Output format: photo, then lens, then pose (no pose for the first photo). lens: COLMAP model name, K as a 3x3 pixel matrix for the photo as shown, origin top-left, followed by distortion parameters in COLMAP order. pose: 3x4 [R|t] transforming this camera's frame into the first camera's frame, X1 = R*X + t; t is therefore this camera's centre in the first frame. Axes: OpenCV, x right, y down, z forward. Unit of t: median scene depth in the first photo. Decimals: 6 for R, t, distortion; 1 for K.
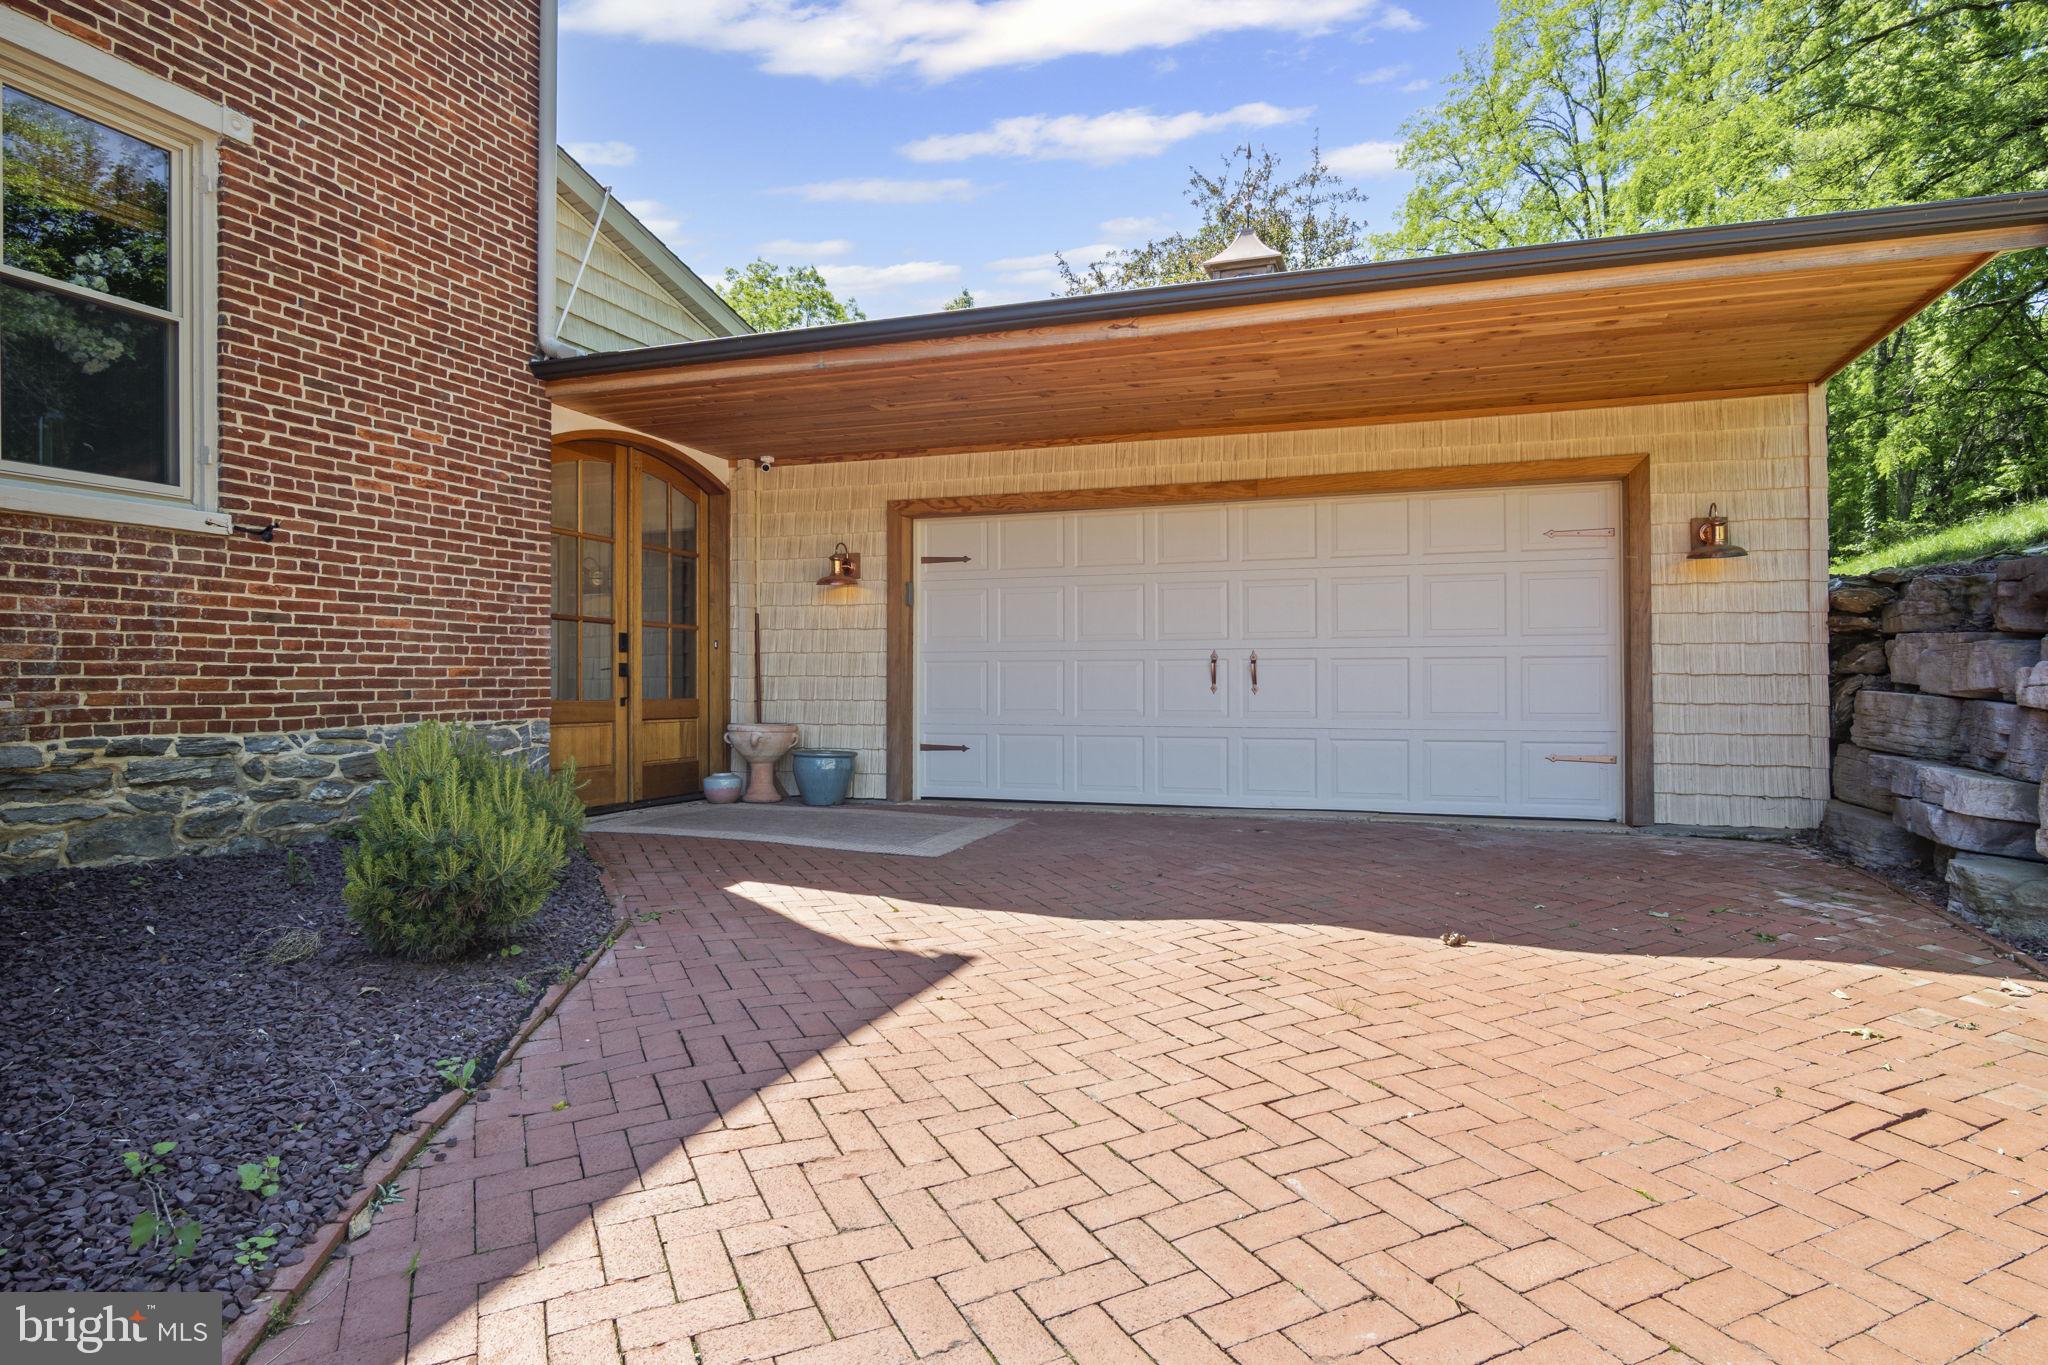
lens RADIAL K [[1154.0, 0, 1029.3], [0, 1154.0, 678.5], [0, 0, 1]] dist [0.002103, 0.000941]
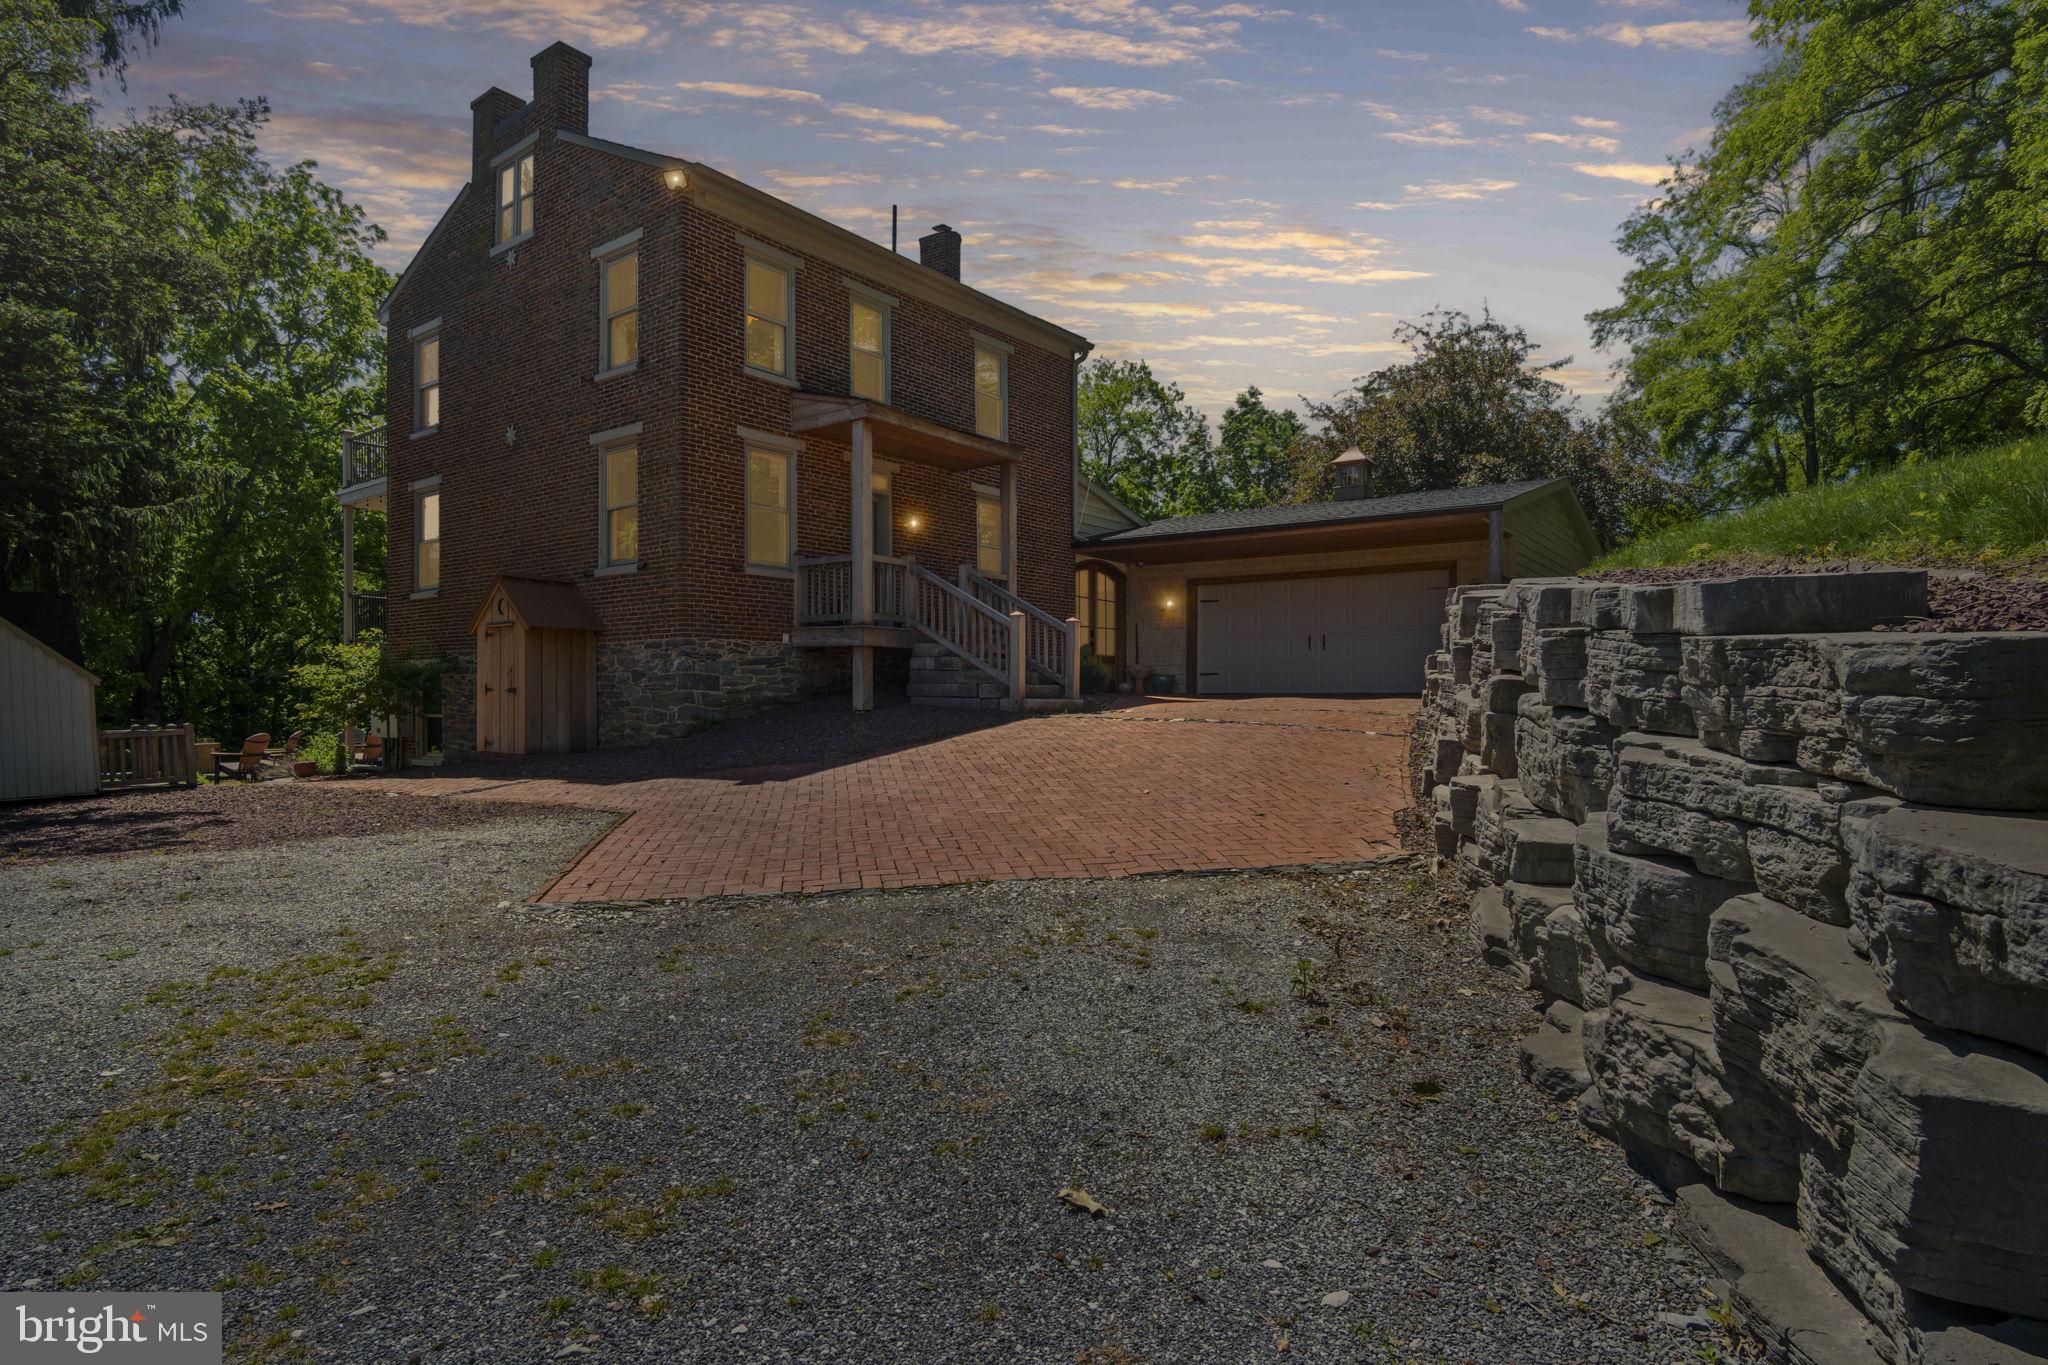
lens RADIAL K [[1108.1, 0, 1024.9], [0, 1108.1, 688.0], [0, 0, 1]] dist [-0.003101, 0.000203]
pose [[0.960307, 0.003344, -0.278925, 0.329297], [-0.003336, 0.999994, 0.000504, 0.134997], [0.278925, 0.000447, 0.960313, -2.205094]]
